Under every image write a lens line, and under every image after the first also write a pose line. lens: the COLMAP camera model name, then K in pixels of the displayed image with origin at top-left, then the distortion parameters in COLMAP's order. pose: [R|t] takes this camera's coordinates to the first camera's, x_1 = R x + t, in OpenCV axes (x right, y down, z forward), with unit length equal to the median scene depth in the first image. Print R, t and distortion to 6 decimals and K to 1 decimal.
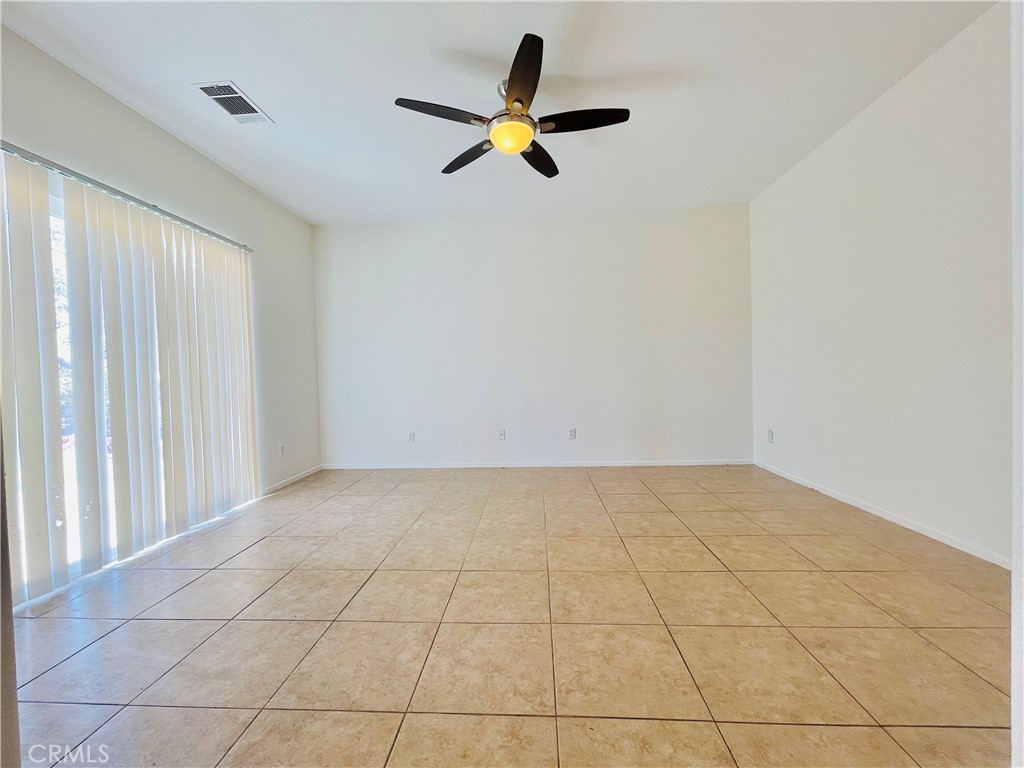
lens RADIAL K [[414.0, 0, 515.5], [0, 414.0, 383.2], [0, 0, 1]] dist [0.001033, 0.000266]
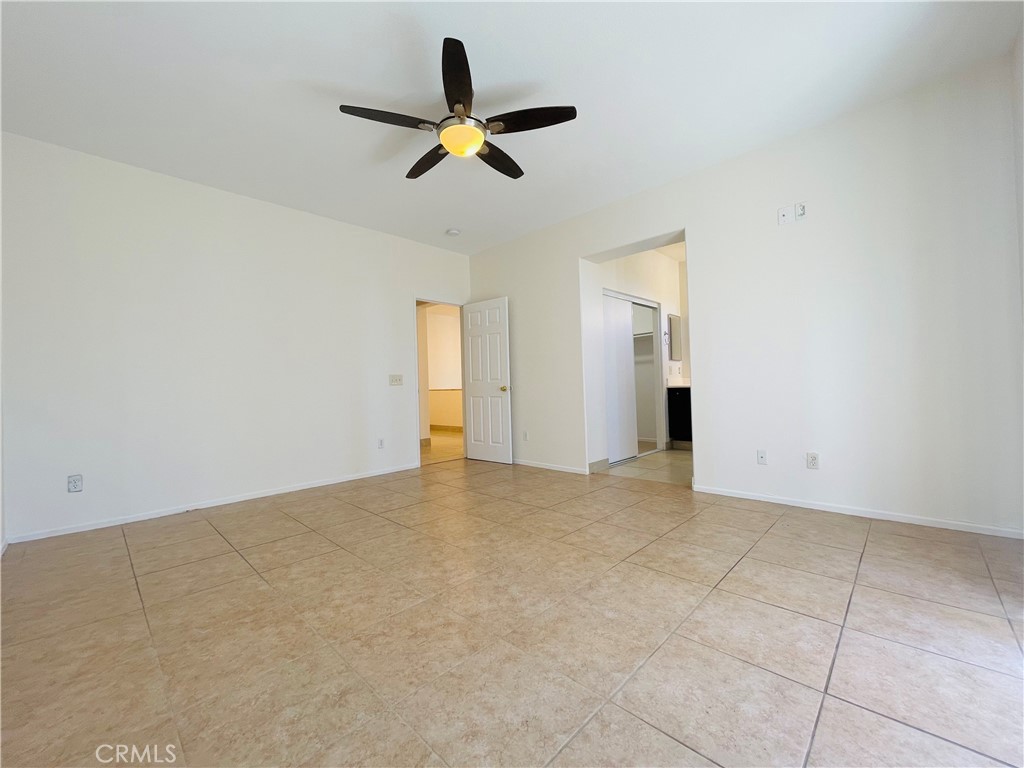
lens RADIAL K [[414.0, 0, 516.7], [0, 414.0, 382.9], [0, 0, 1]] dist [0.001033, 0.000266]
pose [[-0.759858, 0.056345, 0.647642, -0.706891], [0.065359, 0.997810, -0.010126, 0.019134], [-0.646795, 0.034635, -0.761877, 1.662979]]
